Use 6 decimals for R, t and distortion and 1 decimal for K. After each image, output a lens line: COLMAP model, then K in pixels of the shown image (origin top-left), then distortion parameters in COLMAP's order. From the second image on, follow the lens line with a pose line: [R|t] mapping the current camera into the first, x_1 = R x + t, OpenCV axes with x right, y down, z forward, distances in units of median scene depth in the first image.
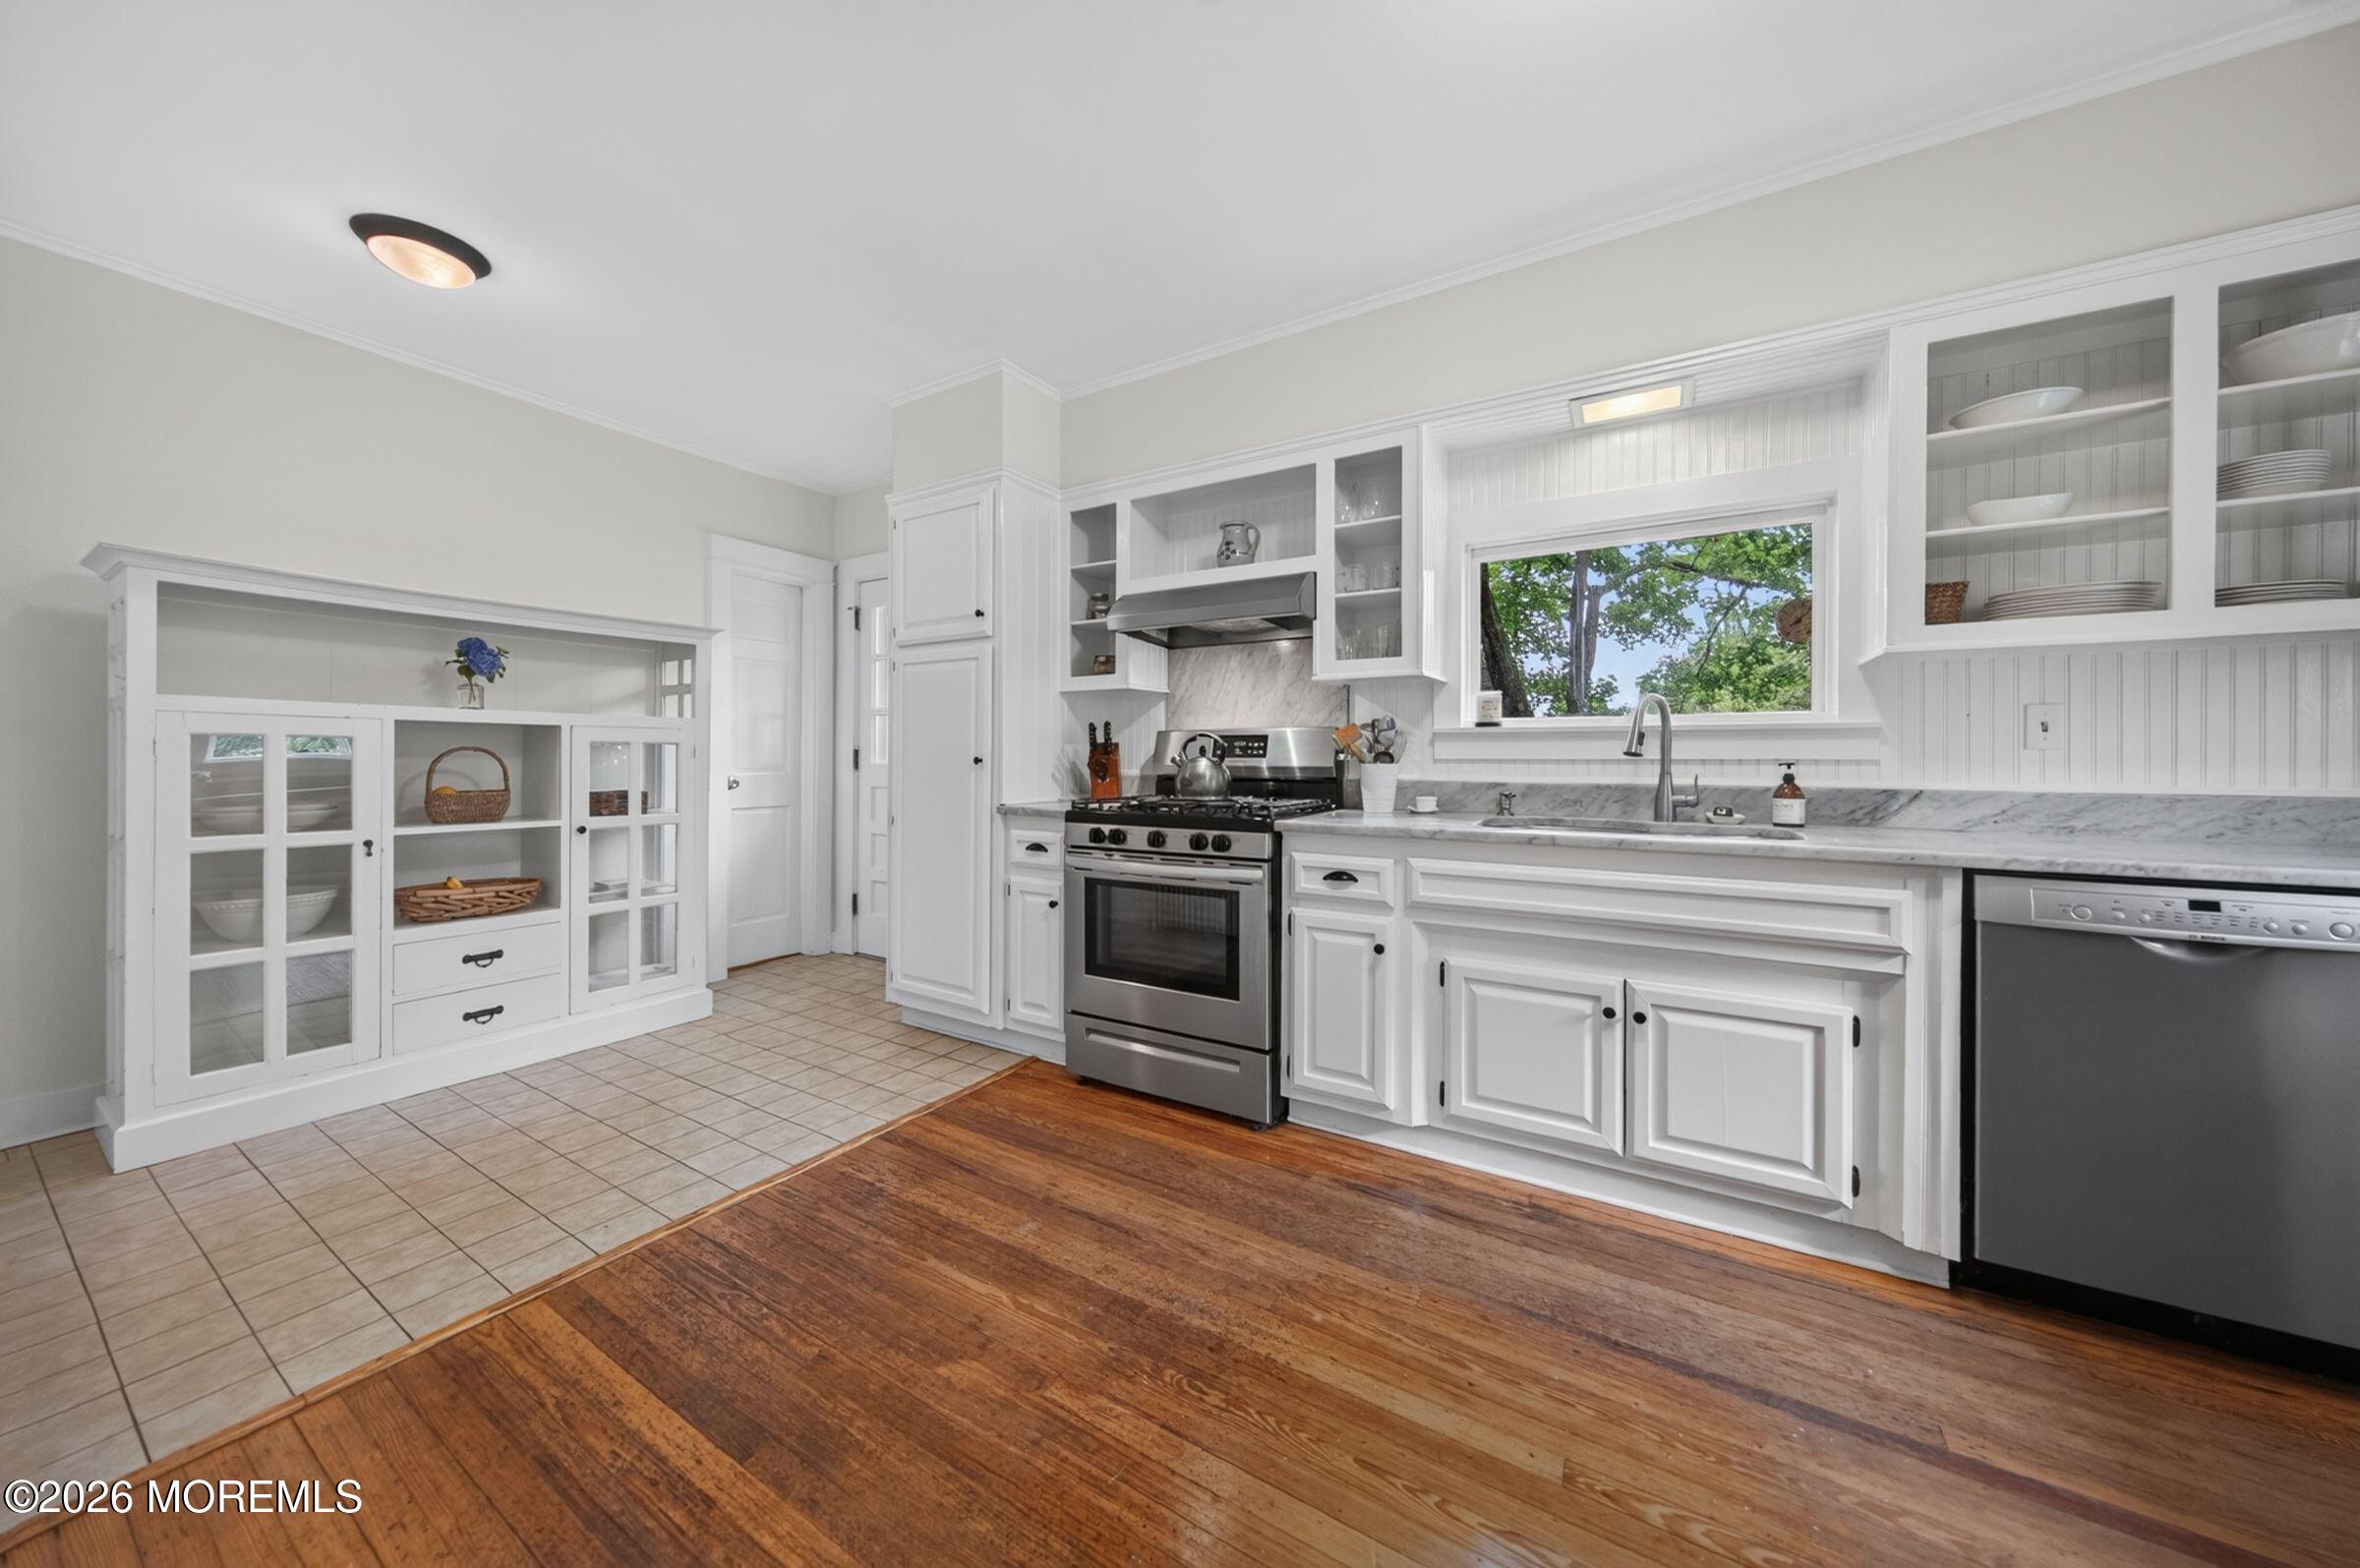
lens RADIAL K [[792.7, 0, 1160.4], [0, 792.7, 764.2], [0, 0, 1]] dist [-0.001129, -0.000424]
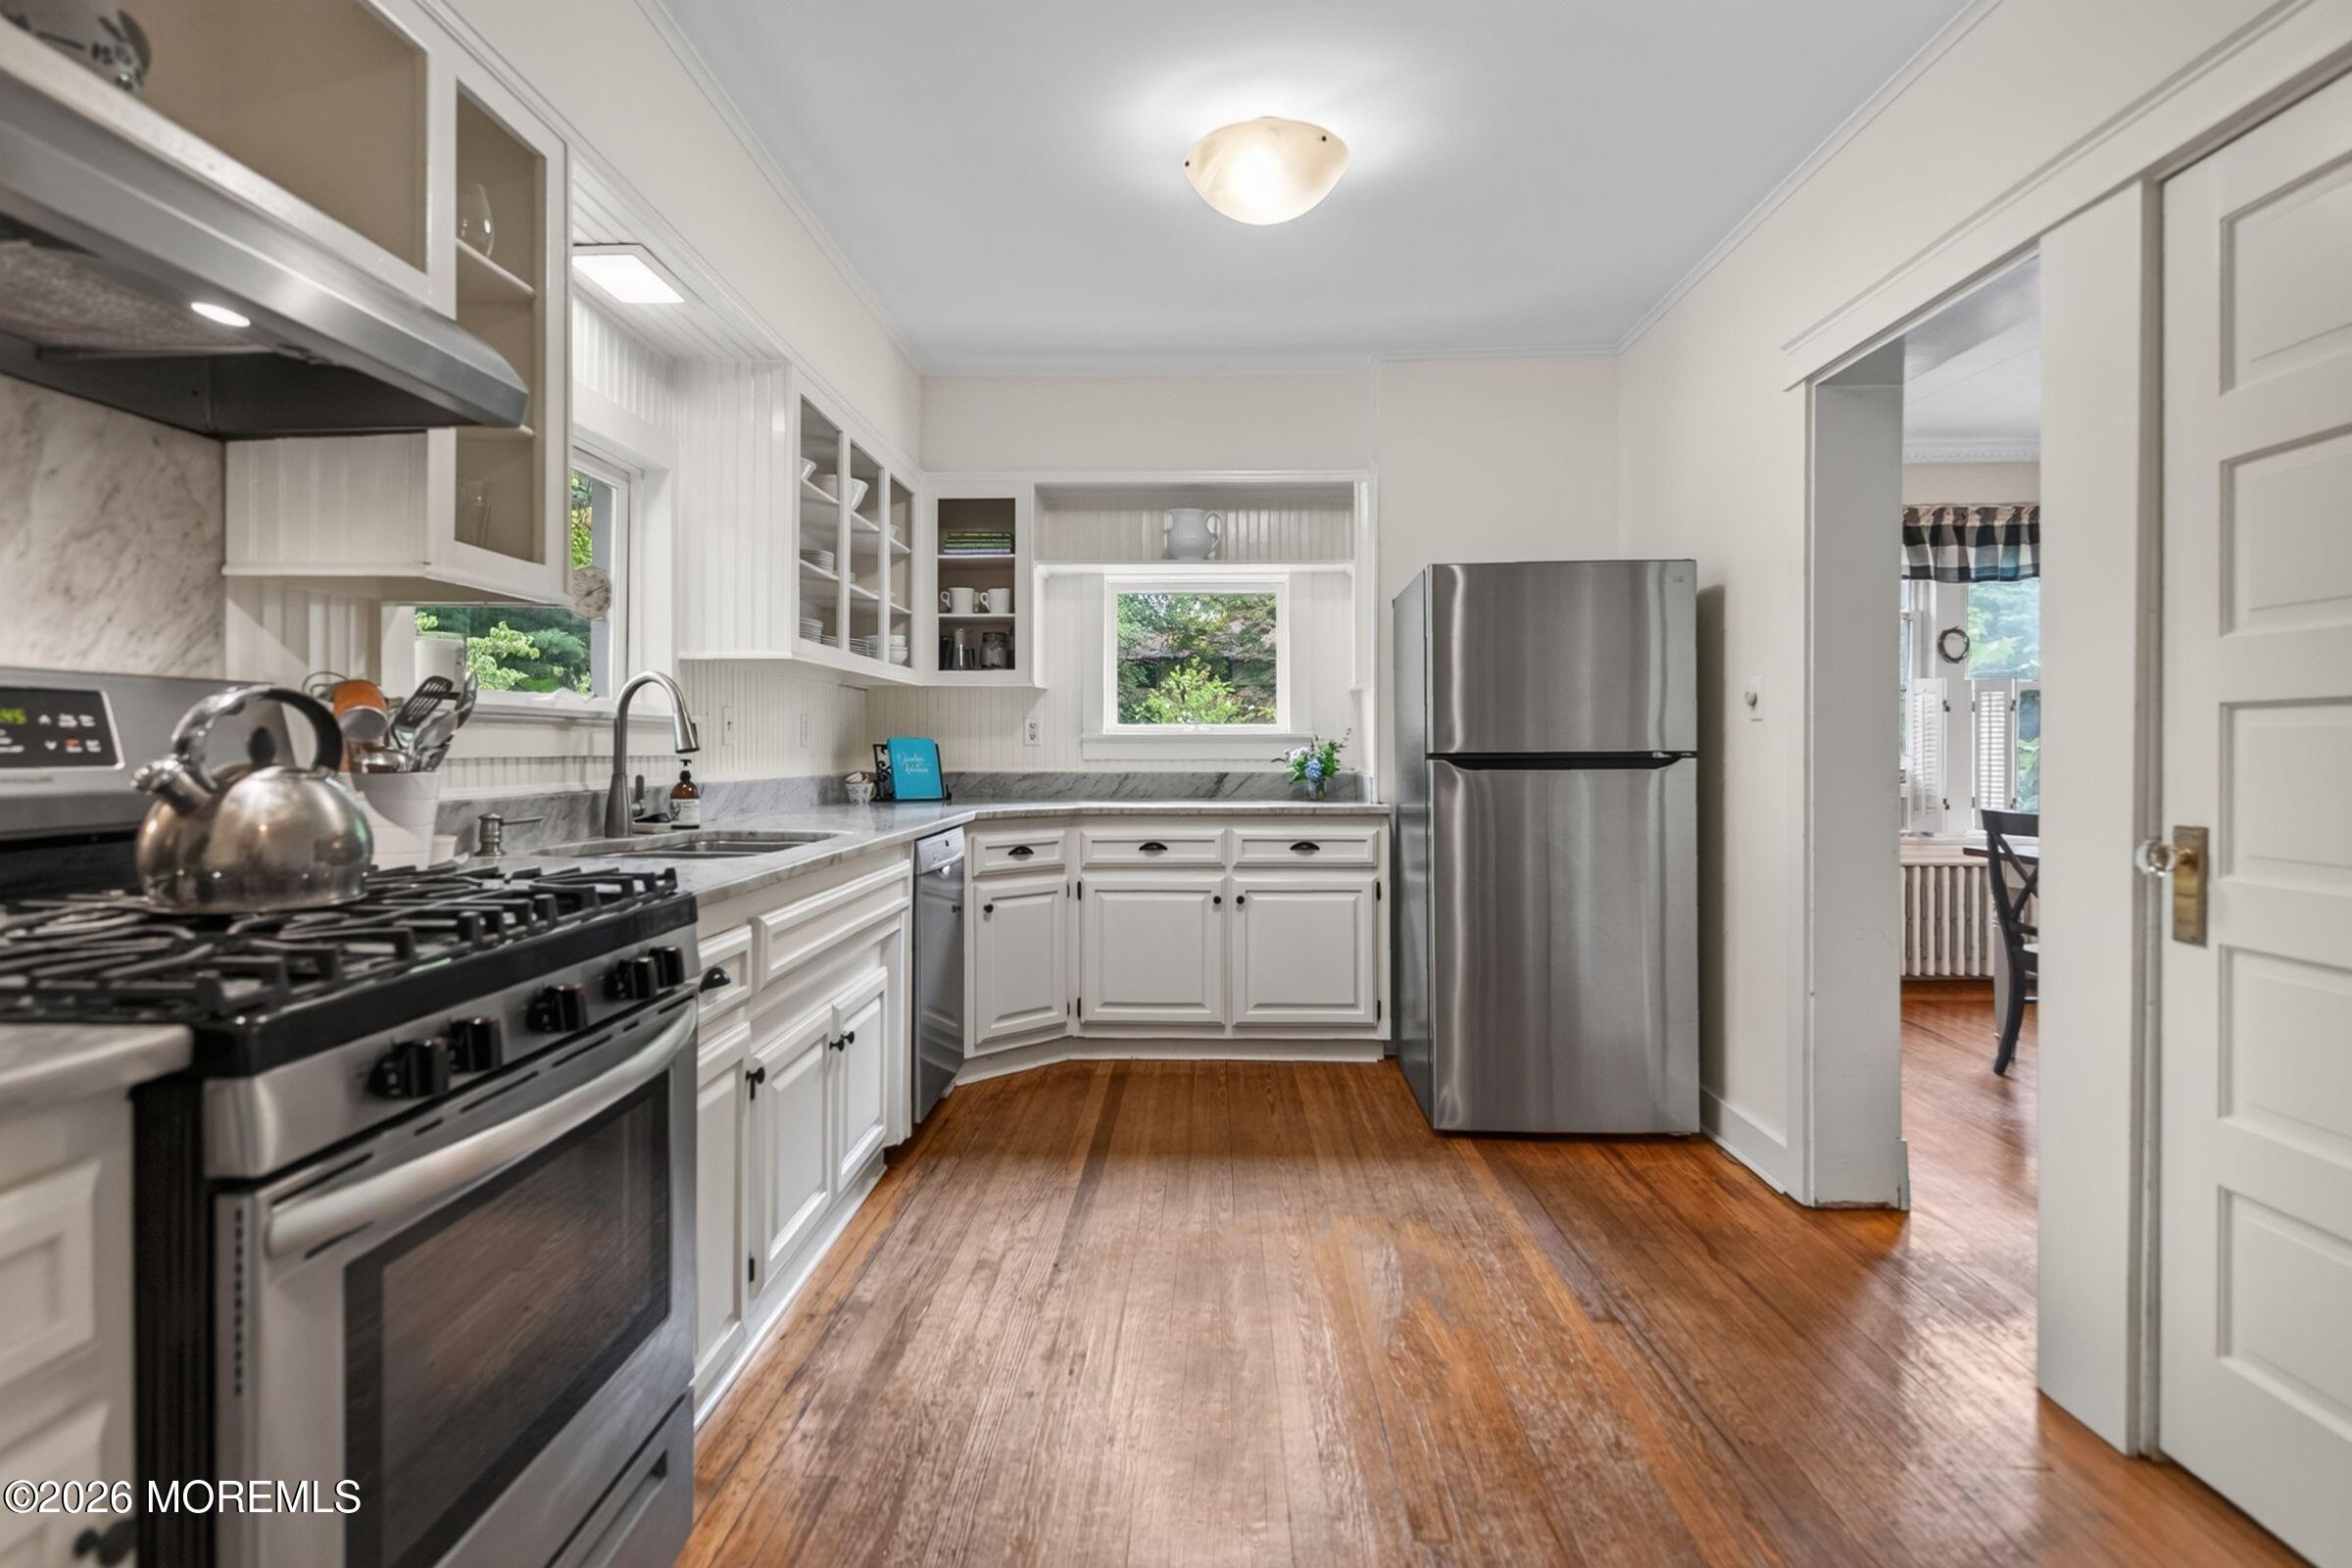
lens RADIAL K [[1161.8, 0, 1209.0], [0, 1161.8, 754.5], [0, 0, 1]] dist [0.002539, -0.001052]
pose [[-0.532839, -0.010503, 0.846151, -0.597303], [0.001324, 0.999911, 0.013245, -0.021112], [-0.846215, 0.008177, -0.532778, 1.072051]]
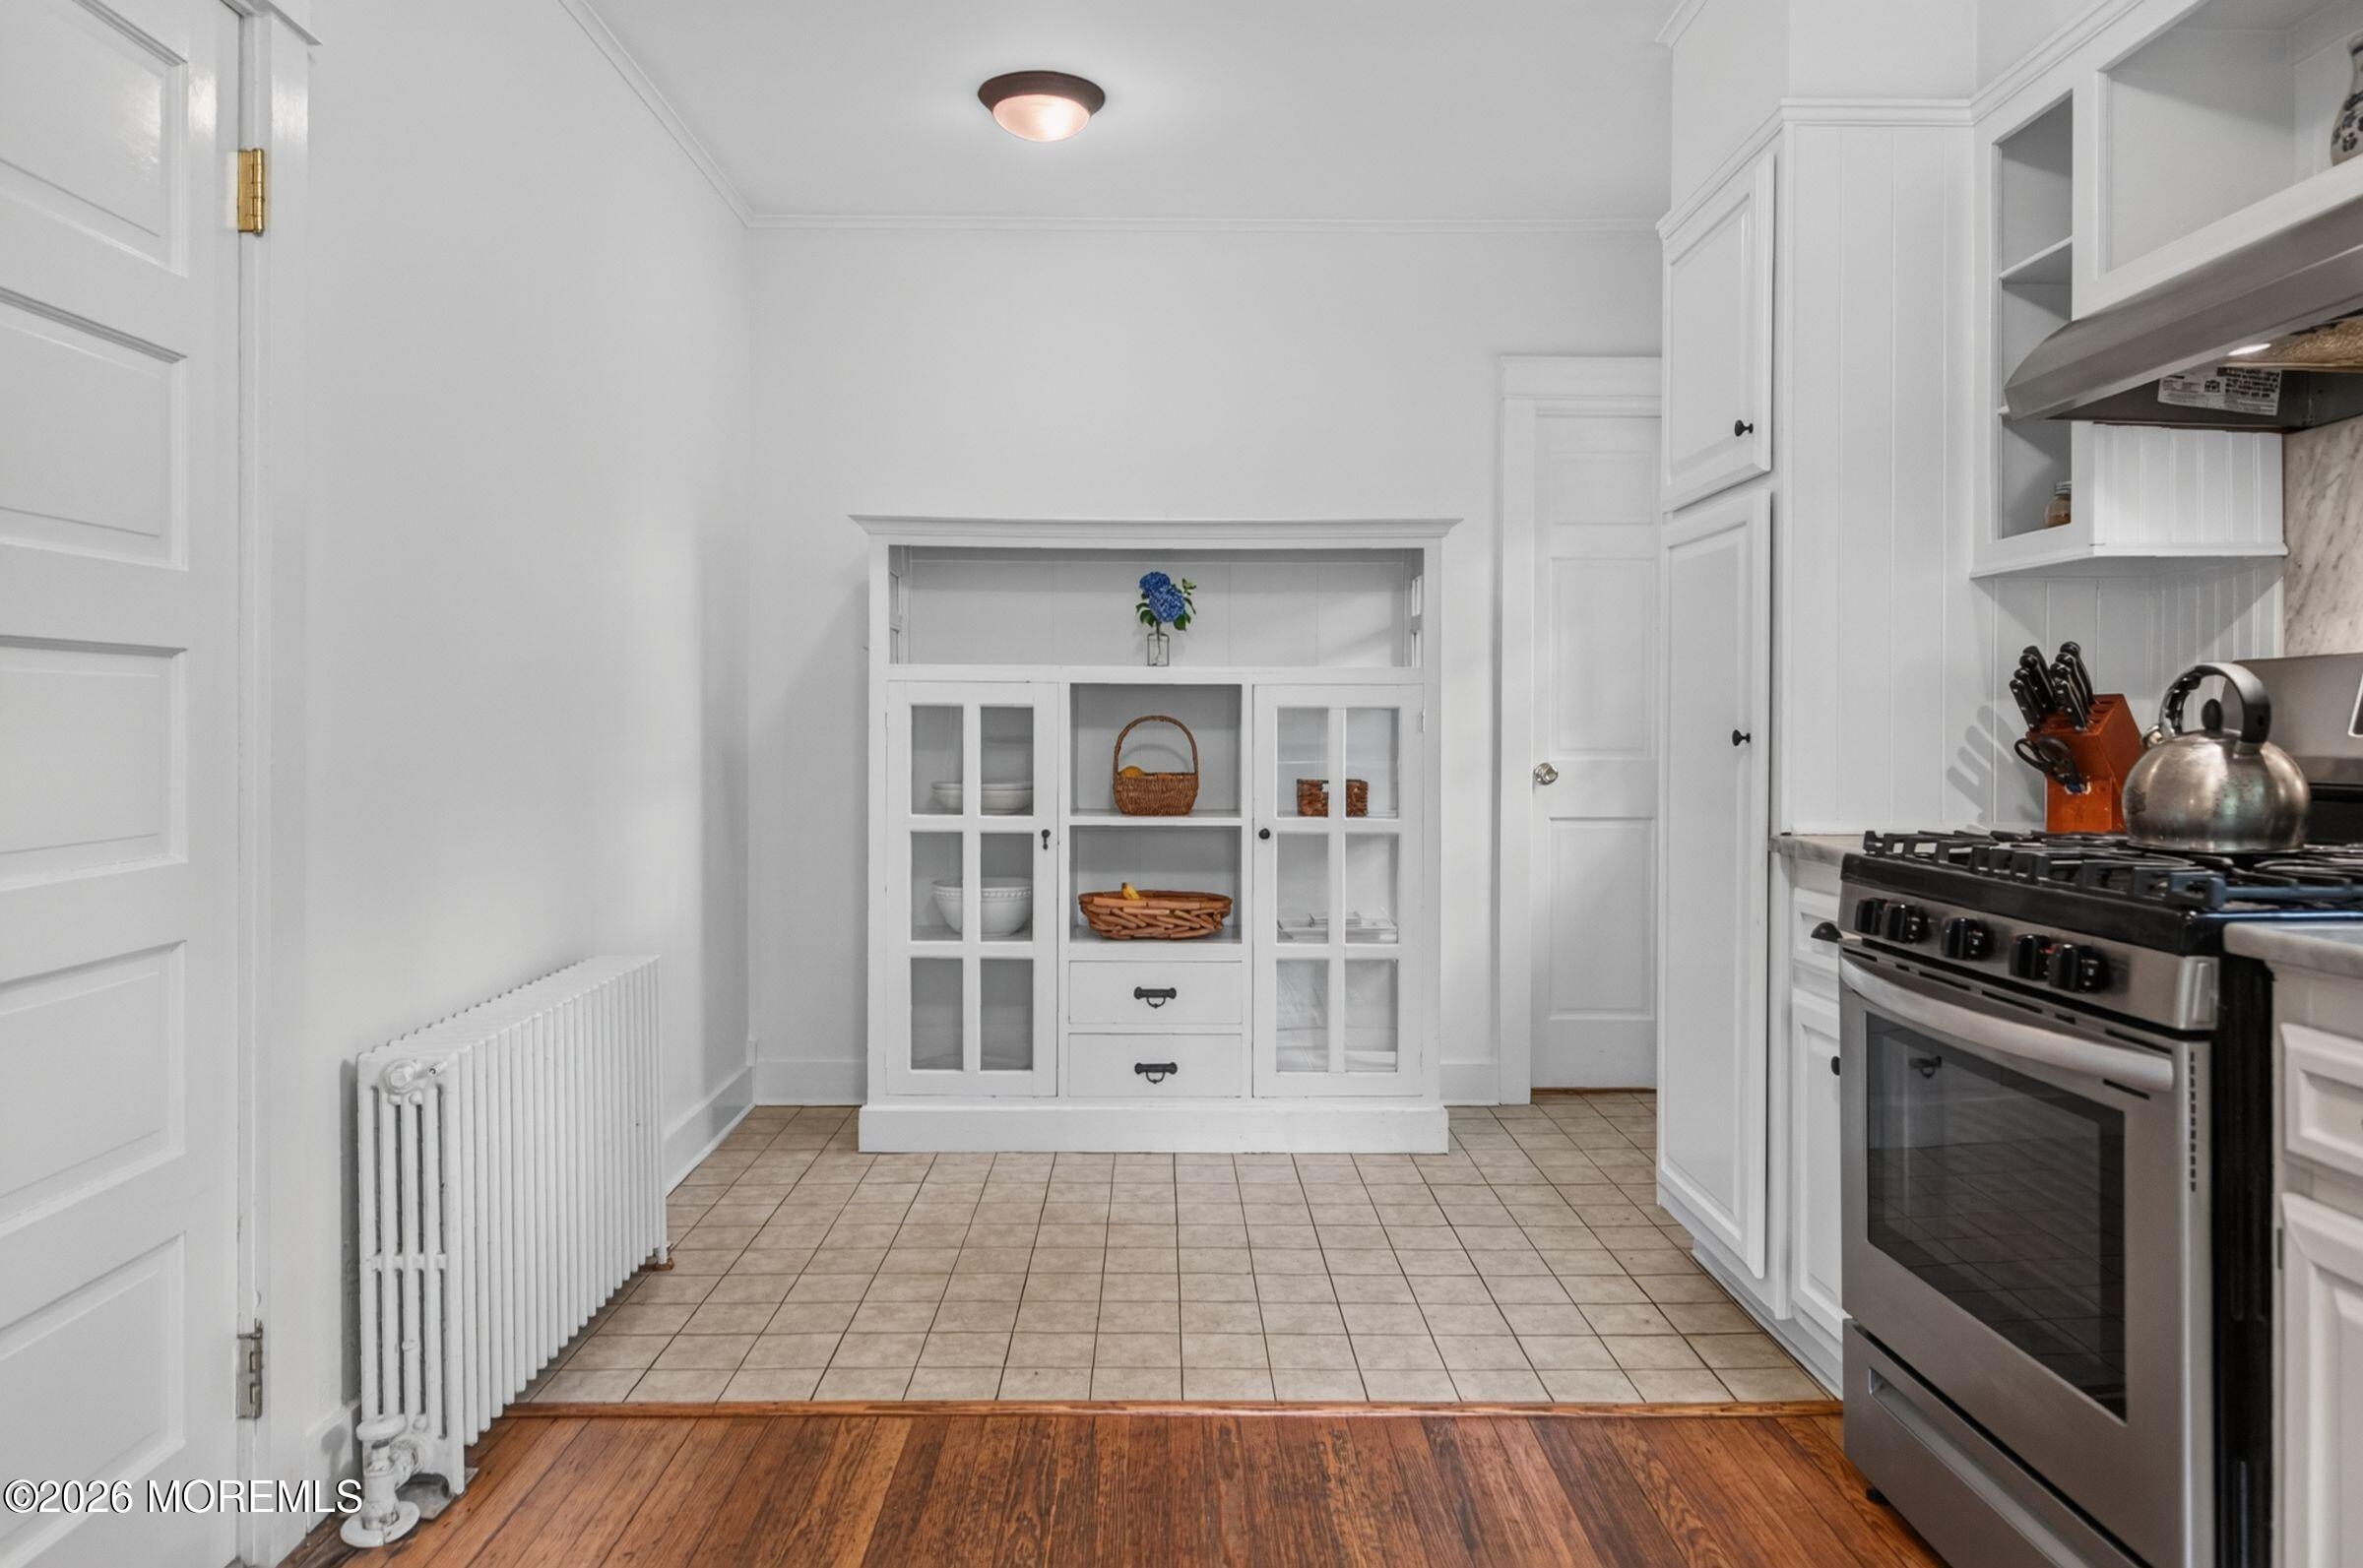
lens RADIAL K [[1513.9, 0, 1187.8], [0, 1513.9, 743.1], [0, 0, 1]] dist [0.007256, -0.006972]
pose [[0.547091, 0.009140, -0.837023, 0.426921], [-0.008296, 0.999950, 0.005497, -0.004402], [0.837032, 0.003937, 0.547140, 0.276019]]
